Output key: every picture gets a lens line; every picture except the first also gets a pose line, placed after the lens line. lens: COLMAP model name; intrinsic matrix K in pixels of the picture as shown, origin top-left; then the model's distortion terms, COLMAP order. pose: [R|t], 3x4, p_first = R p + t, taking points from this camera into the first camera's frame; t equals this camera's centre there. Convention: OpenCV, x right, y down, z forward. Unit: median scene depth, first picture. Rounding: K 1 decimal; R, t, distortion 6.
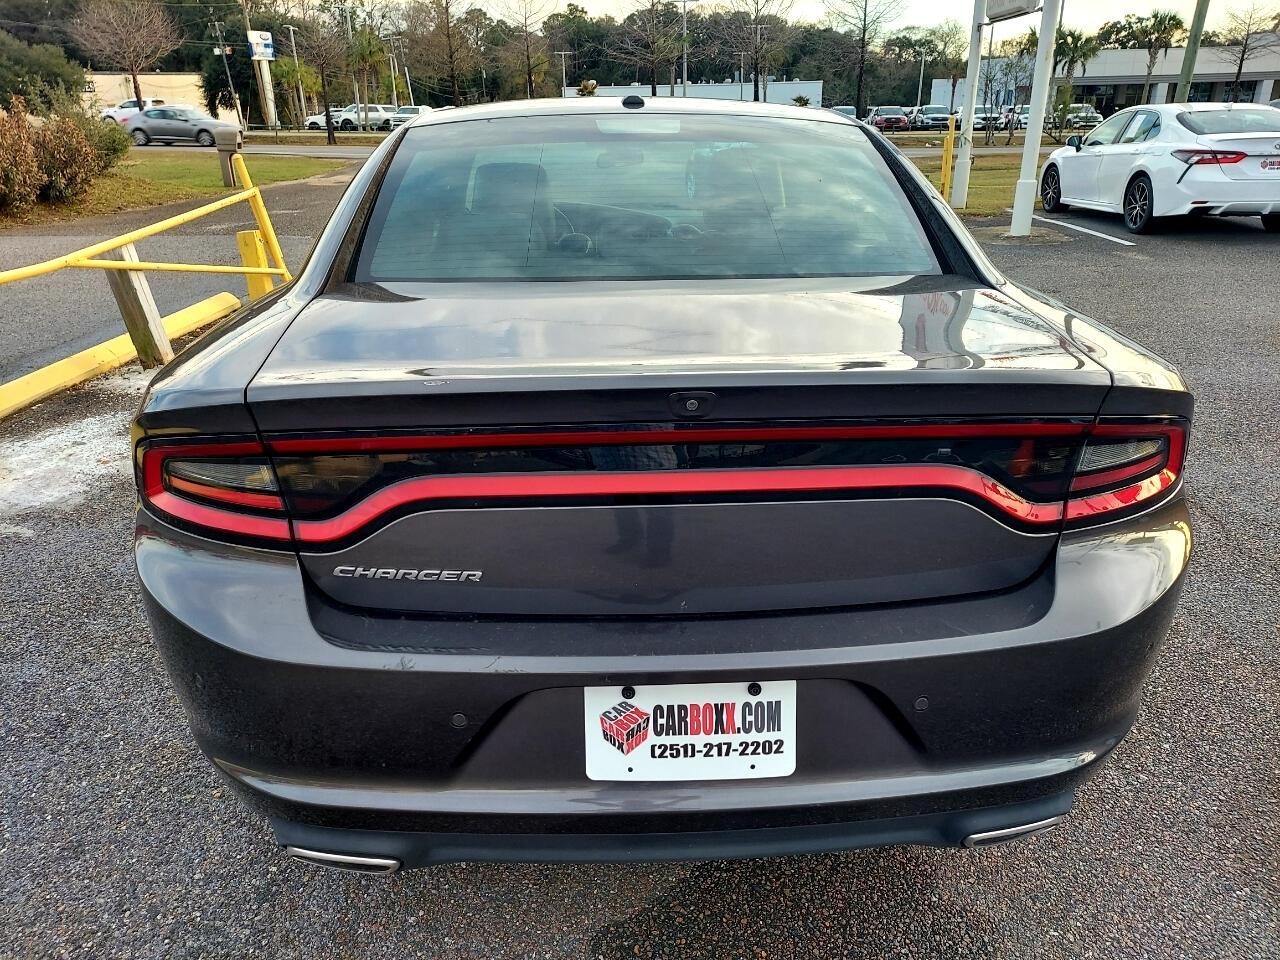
lens RADIAL K [[924.1, 0, 643.9], [0, 924.1, 483.6], [0, 0, 1]] dist [0.048448, -0.031165]
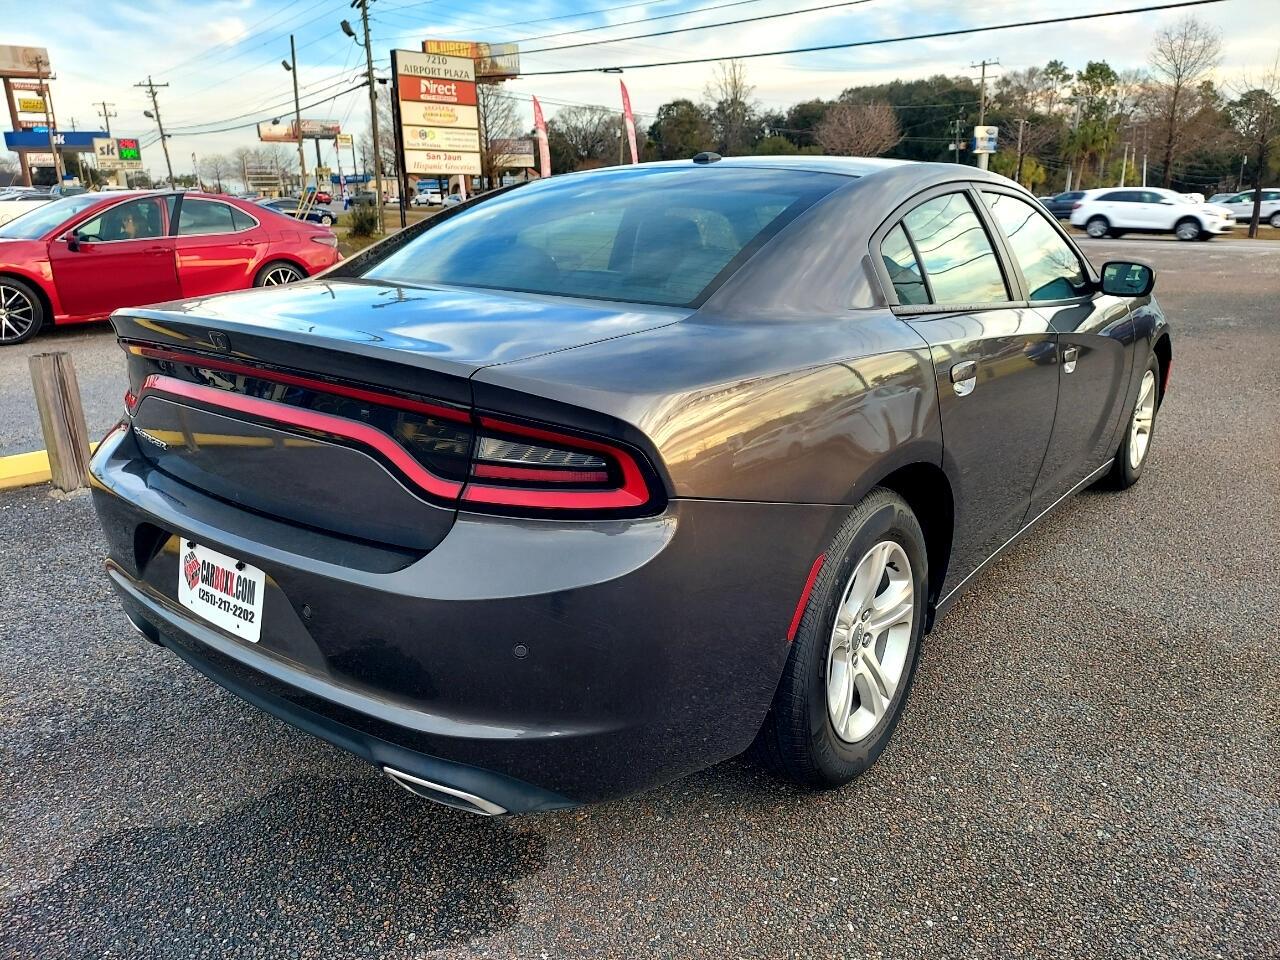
lens RADIAL K [[924.1, 0, 635.5], [0, 924.1, 478.6], [0, 0, 1]] dist [0.048448, -0.031165]
pose [[0.759889, 0.194015, -0.620424, 1.324544], [-0.248812, 0.968550, -0.001864, -0.035729], [0.600550, 0.155785, 0.784264, 0.271379]]
